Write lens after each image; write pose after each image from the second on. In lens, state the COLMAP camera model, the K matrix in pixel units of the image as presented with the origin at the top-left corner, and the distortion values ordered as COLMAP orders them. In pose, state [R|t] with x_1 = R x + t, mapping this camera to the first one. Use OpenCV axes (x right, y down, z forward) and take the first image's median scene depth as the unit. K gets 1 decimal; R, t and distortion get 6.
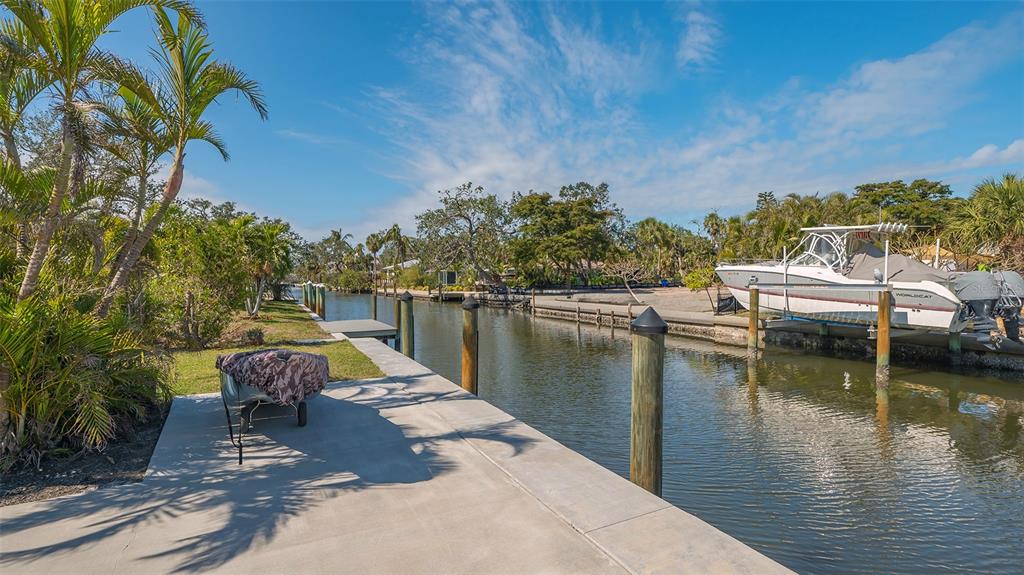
lens RADIAL K [[480.1, 0, 512.2], [0, 480.1, 289.1], [0, 0, 1]] dist [0.004754, -0.000578]
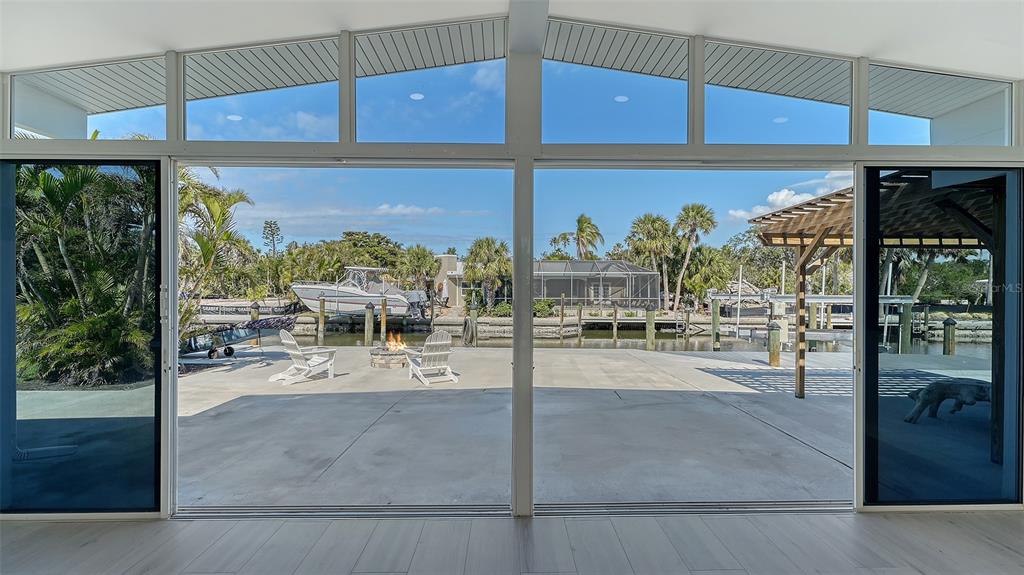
lens RADIAL K [[429.1, 0, 511.8], [0, 429.1, 294.3], [0, 0, 1]] dist [-0.001047, 0.000065]
pose [[0.511269, 0.001235, 0.859420, -0.387308], [0.012598, 0.999881, -0.008931, 0.004752], [-0.859329, 0.015393, 0.511192, -0.325001]]
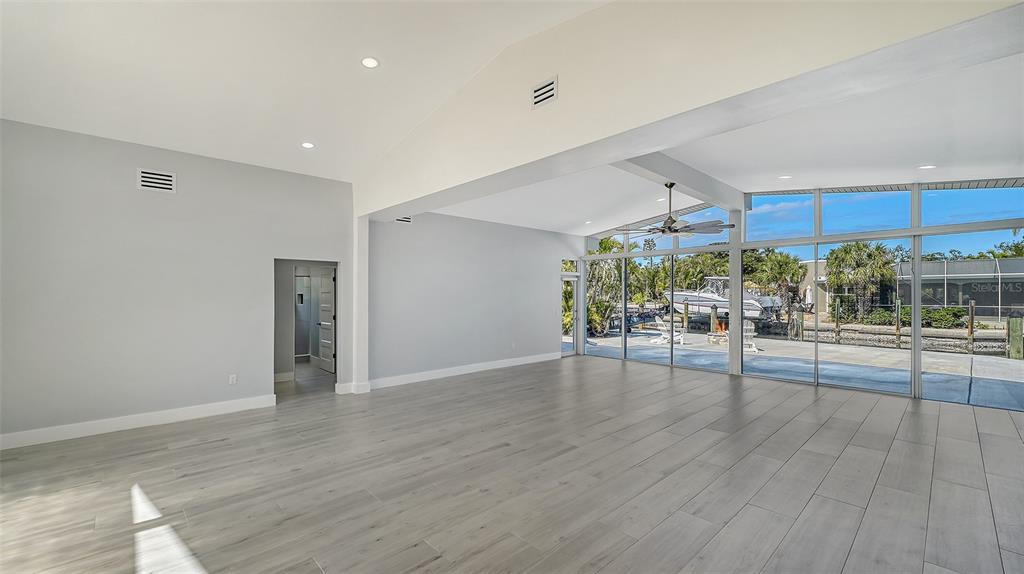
lens RADIAL K [[414.1, 0, 517.0], [0, 414.1, 293.9], [0, 0, 1]] dist [-0.002252, 0.000732]
pose [[0.976962, 0.011823, 0.213084, -0.538077], [-0.006017, 0.999593, -0.027876, 0.013130], [-0.213327, 0.025952, 0.976636, -0.578296]]
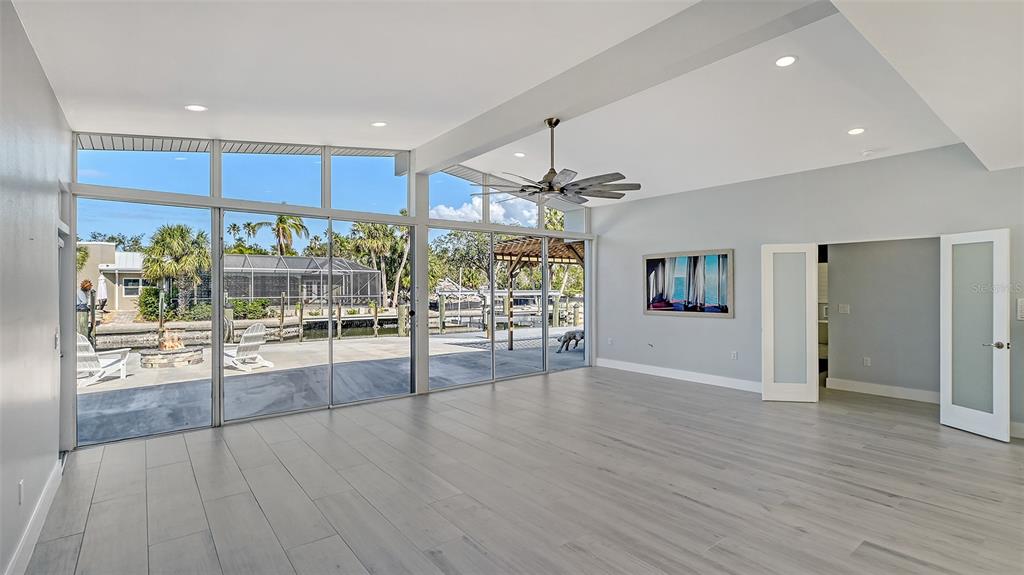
lens RADIAL K [[466.4, 0, 519.2], [0, 466.4, 287.0], [0, 0, 1]] dist [-0.004324, -0.000004]
pose [[-0.127165, 0.010743, 0.991823, -0.585619], [0.027561, 0.999594, -0.007293, 0.006579], [-0.991499, 0.026409, -0.127409, -0.283453]]
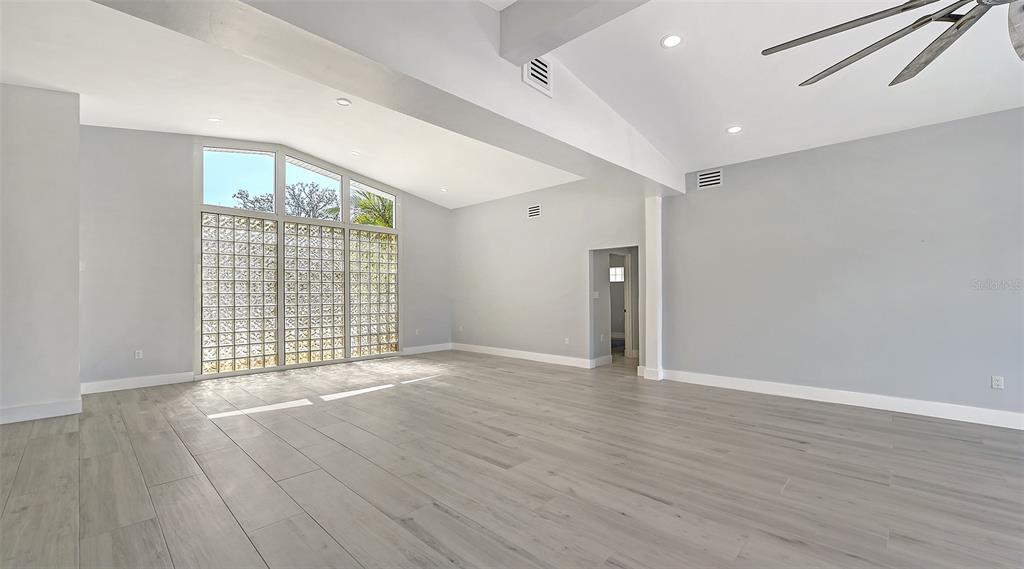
lens RADIAL K [[414.1, 0, 515.5], [0, 414.1, 290.2], [0, 0, 1]] dist [-0.002252, 0.000732]
pose [[0.260766, 0.003076, -0.965397, -0.331141], [-0.024031, 0.999706, -0.003306, 0.018286], [0.965103, 0.024061, 0.260763, -0.429562]]
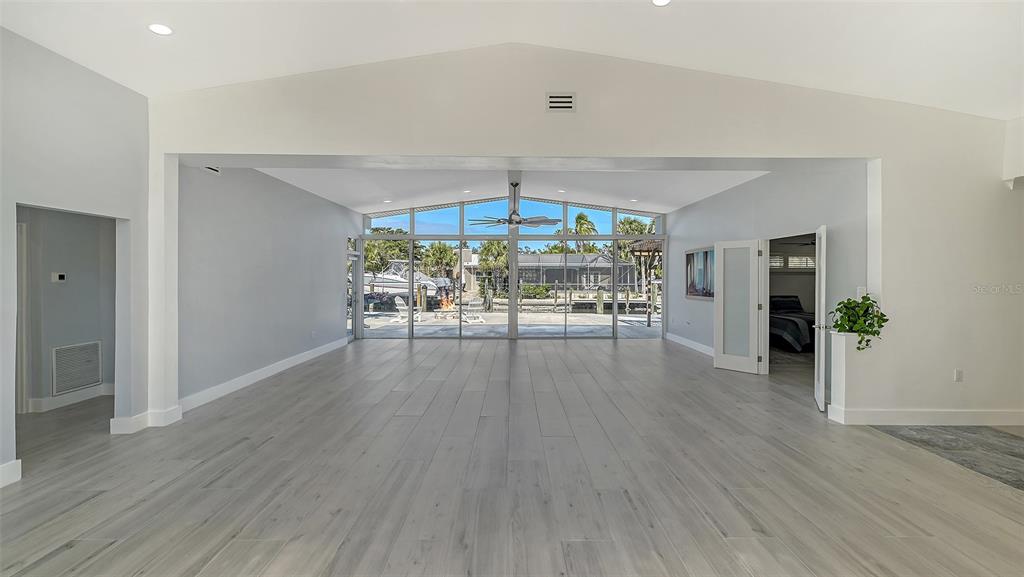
lens RADIAL K [[415.2, 0, 517.9], [0, 415.2, 277.9], [0, 0, 1]] dist [-0.002572, 0.001334]
pose [[0.513955, 0.010314, 0.857755, -0.666600], [0.013051, 0.999718, -0.019840, 0.014337], [-0.857718, 0.021392, 0.513676, -0.504186]]
